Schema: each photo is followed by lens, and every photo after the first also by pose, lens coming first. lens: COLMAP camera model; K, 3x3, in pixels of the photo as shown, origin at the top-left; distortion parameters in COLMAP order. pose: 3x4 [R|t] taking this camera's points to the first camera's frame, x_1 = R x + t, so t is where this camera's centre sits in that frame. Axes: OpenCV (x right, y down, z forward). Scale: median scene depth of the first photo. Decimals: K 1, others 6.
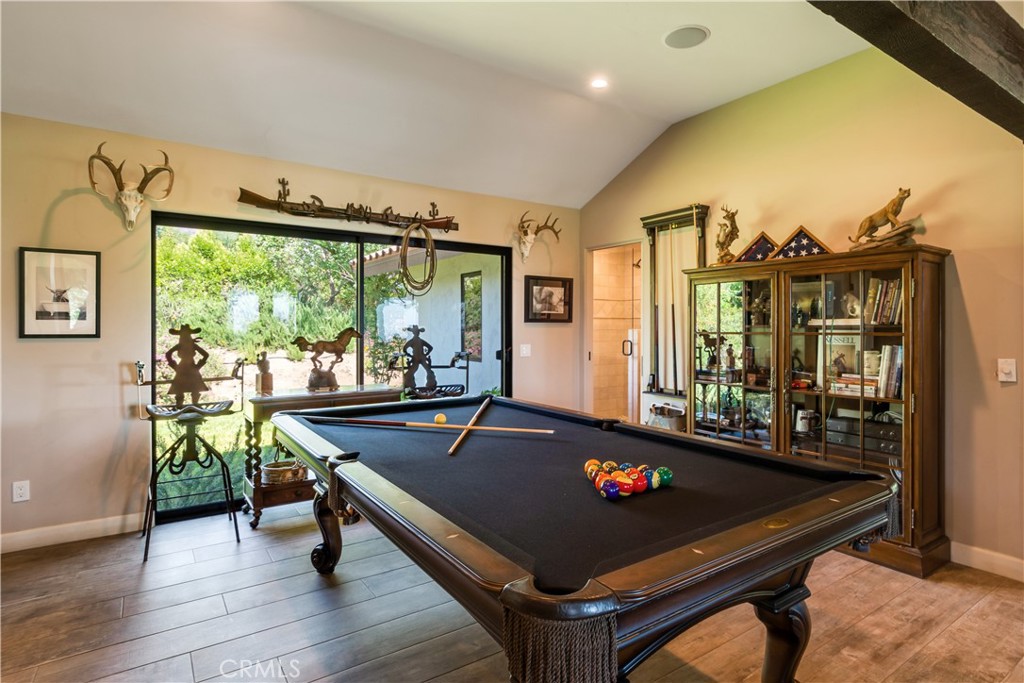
lens RADIAL K [[538.0, 0, 514.0], [0, 538.0, 336.2], [0, 0, 1]] dist [-0.001791, -0.000190]
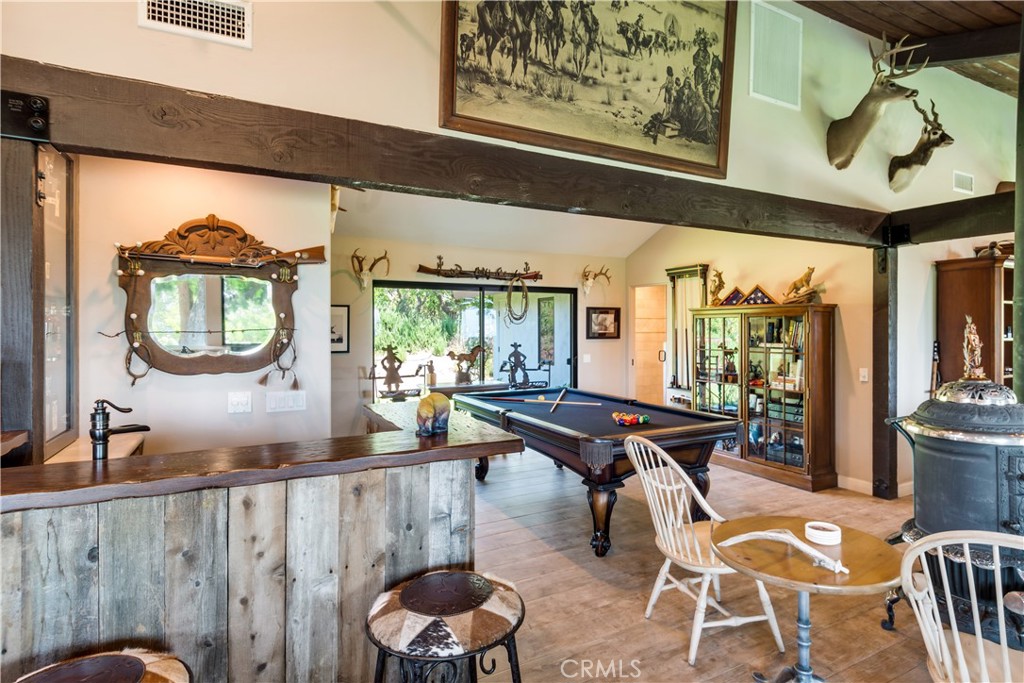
lens RADIAL K [[538.0, 0, 532.9], [0, 538.0, 328.1], [0, 0, 1]] dist [-0.001791, -0.000190]
pose [[0.996860, 0.001109, -0.079172, -0.011707], [-0.002256, 0.999894, -0.014403, -0.042946], [0.079148, 0.014536, 0.996757, -0.584210]]
